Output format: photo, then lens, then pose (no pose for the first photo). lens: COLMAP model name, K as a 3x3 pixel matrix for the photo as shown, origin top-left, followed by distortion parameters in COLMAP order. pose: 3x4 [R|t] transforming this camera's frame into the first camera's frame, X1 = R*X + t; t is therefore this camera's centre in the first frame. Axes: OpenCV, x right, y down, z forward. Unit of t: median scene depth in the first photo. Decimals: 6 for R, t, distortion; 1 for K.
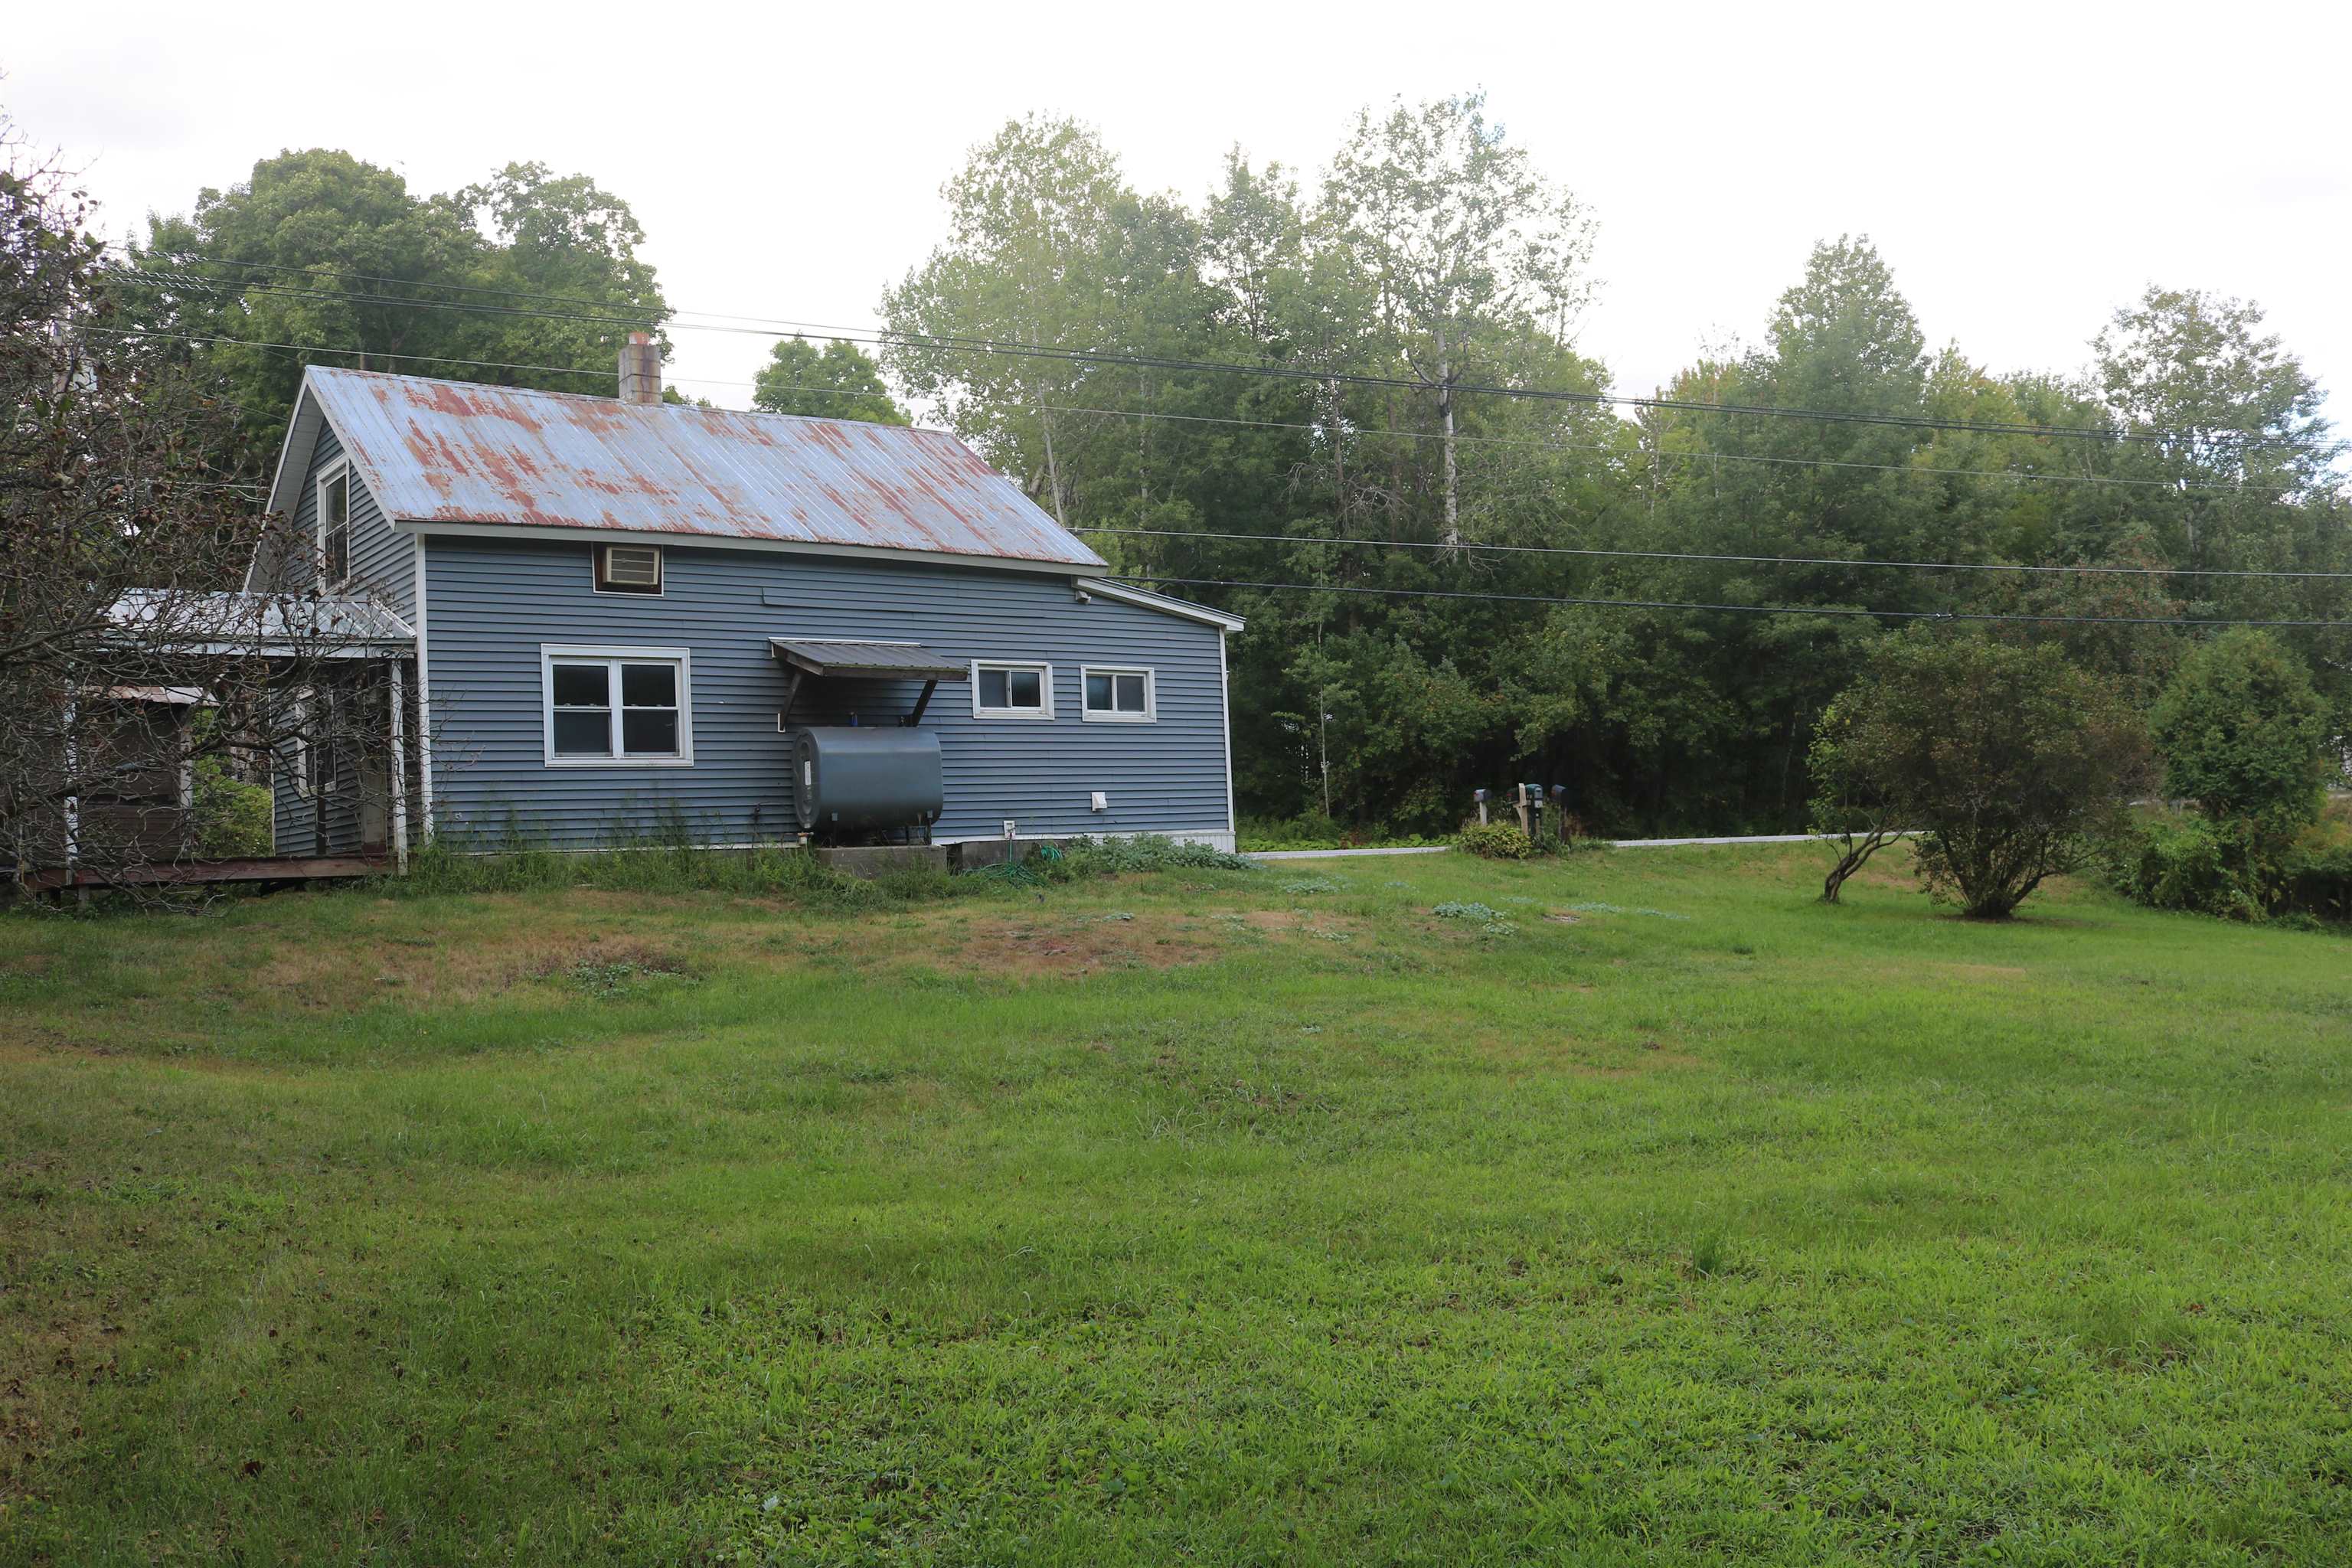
lens RADIAL K [[1947.3, 0, 1155.8], [0, 1947.3, 785.0], [0, 0, 1]] dist [-0.156233, 0.123831]
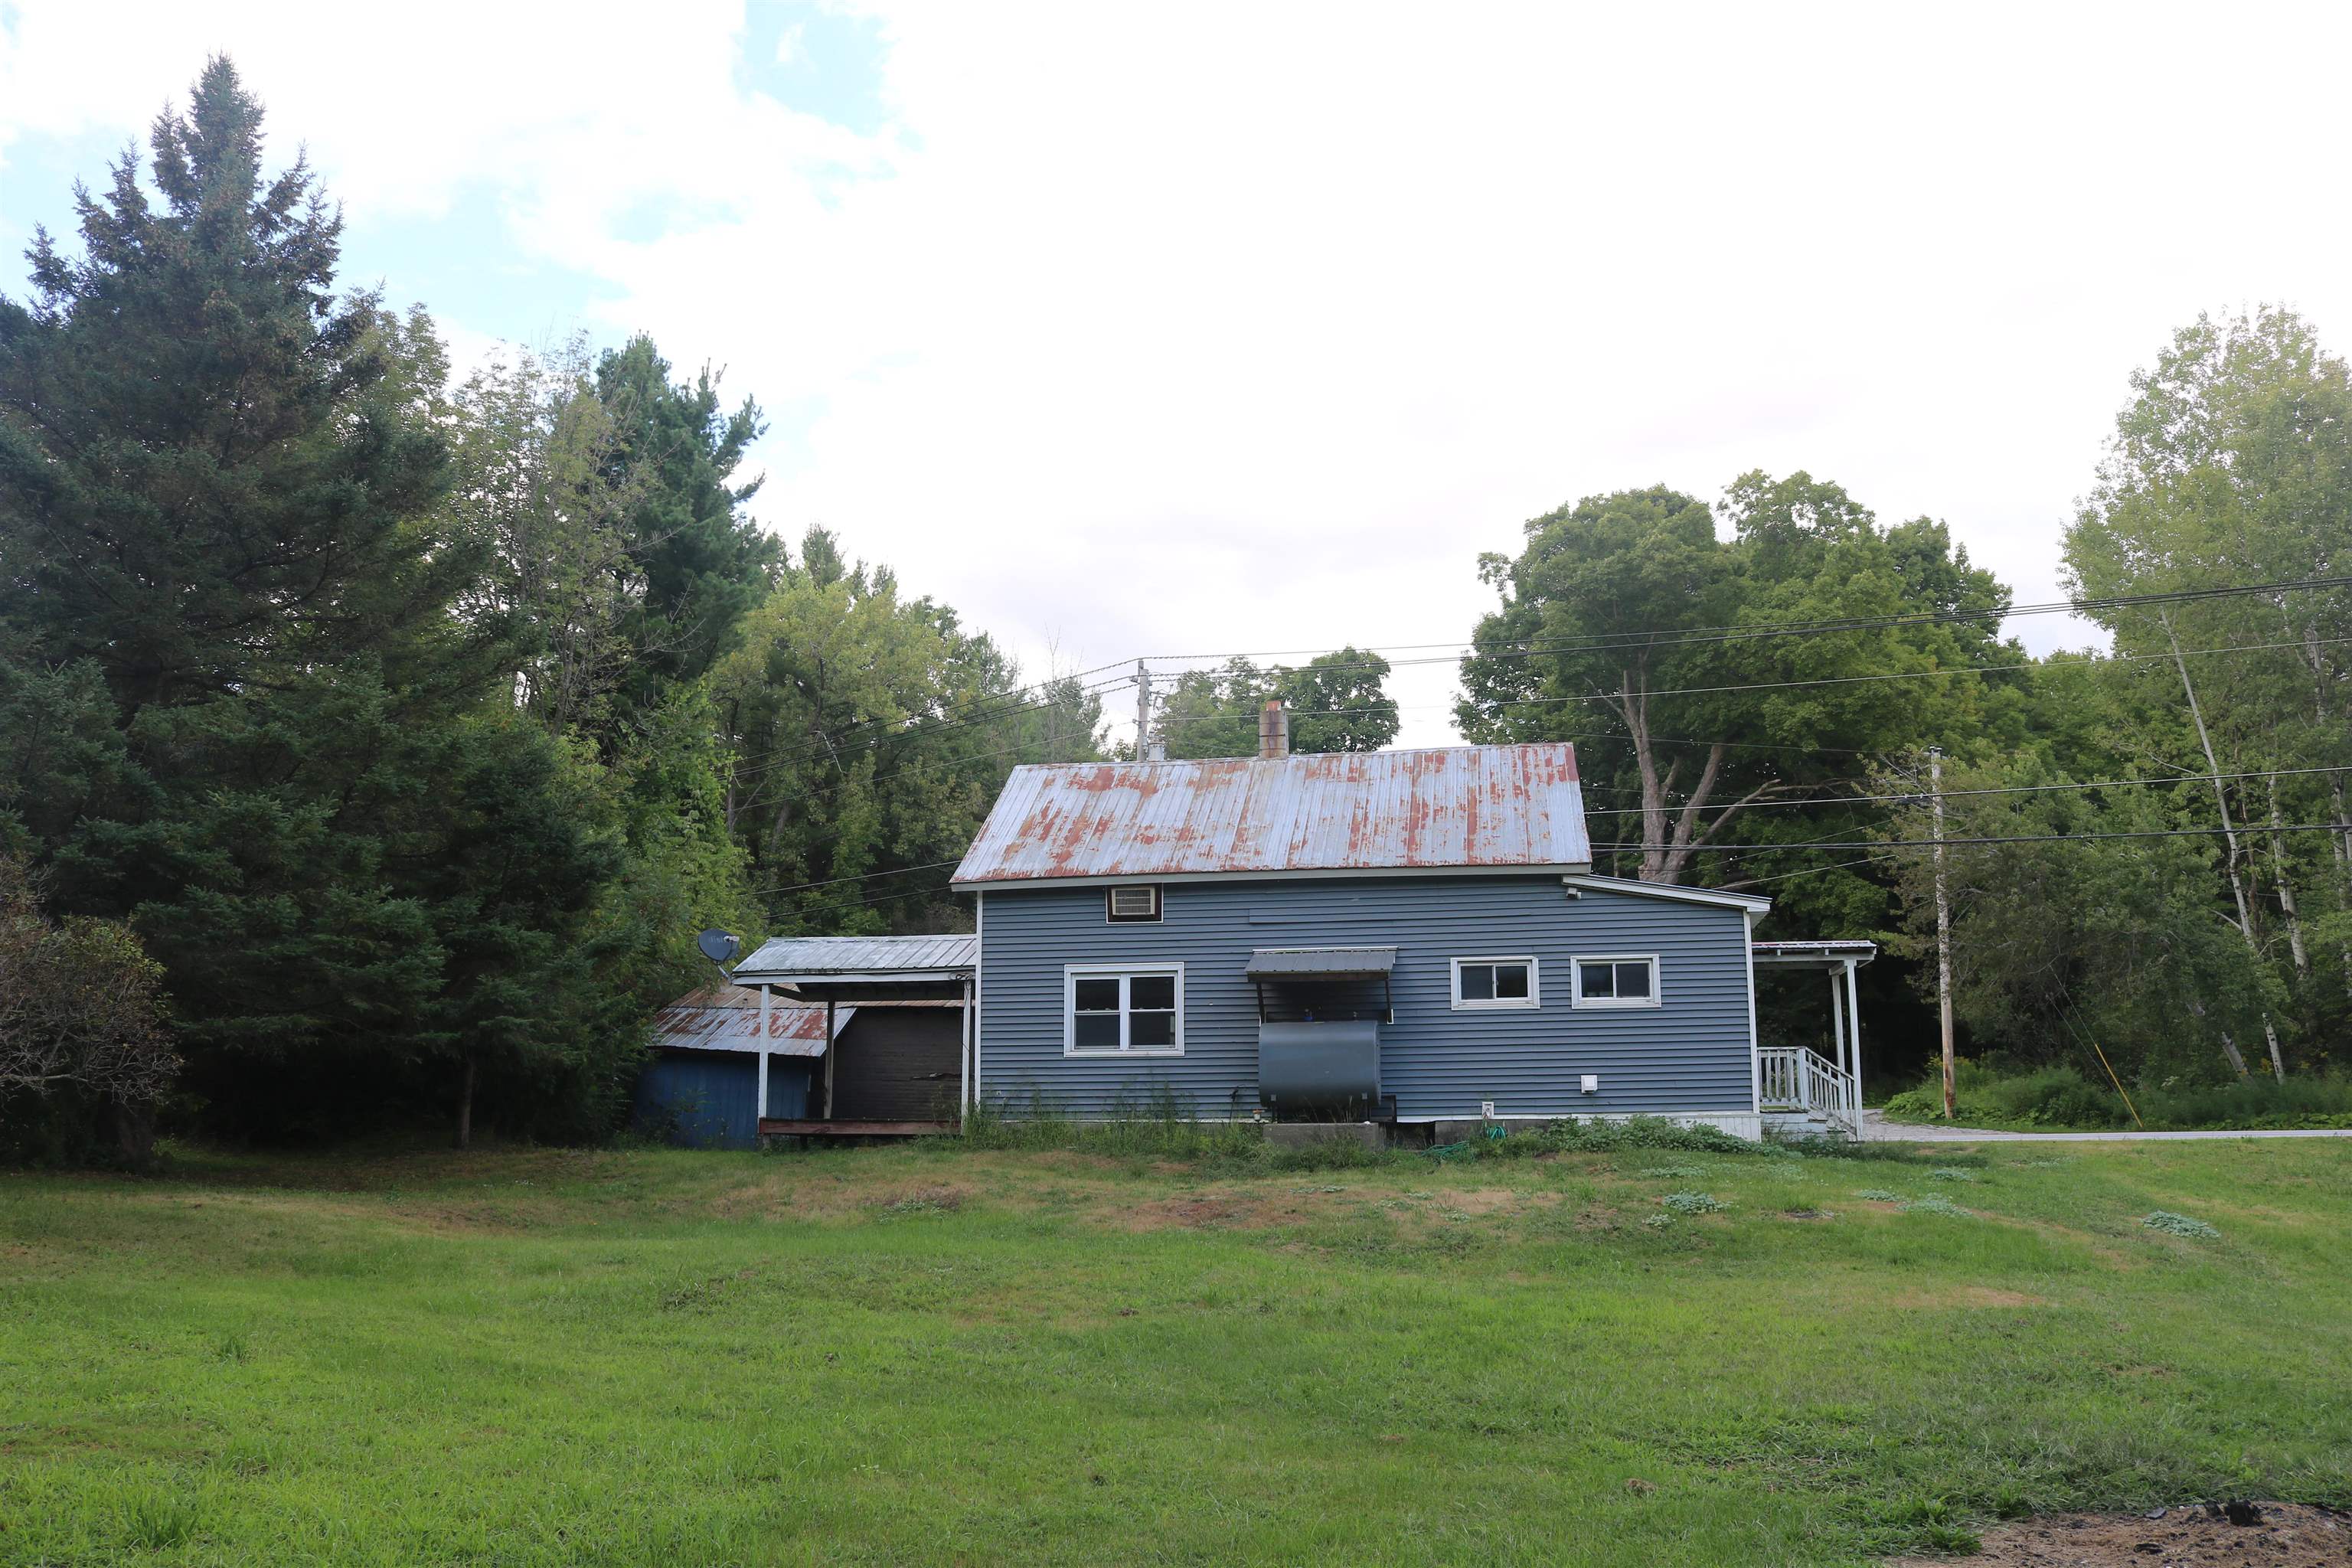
lens RADIAL K [[1947.3, 0, 1157.6], [0, 1947.3, 776.4], [0, 0, 1]] dist [-0.156233, 0.123831]
pose [[0.665448, -0.107045, -0.738729, 0.634999], [0.002104, 0.989929, -0.141550, -0.009915], [0.746442, 0.092640, 0.658971, 0.121078]]
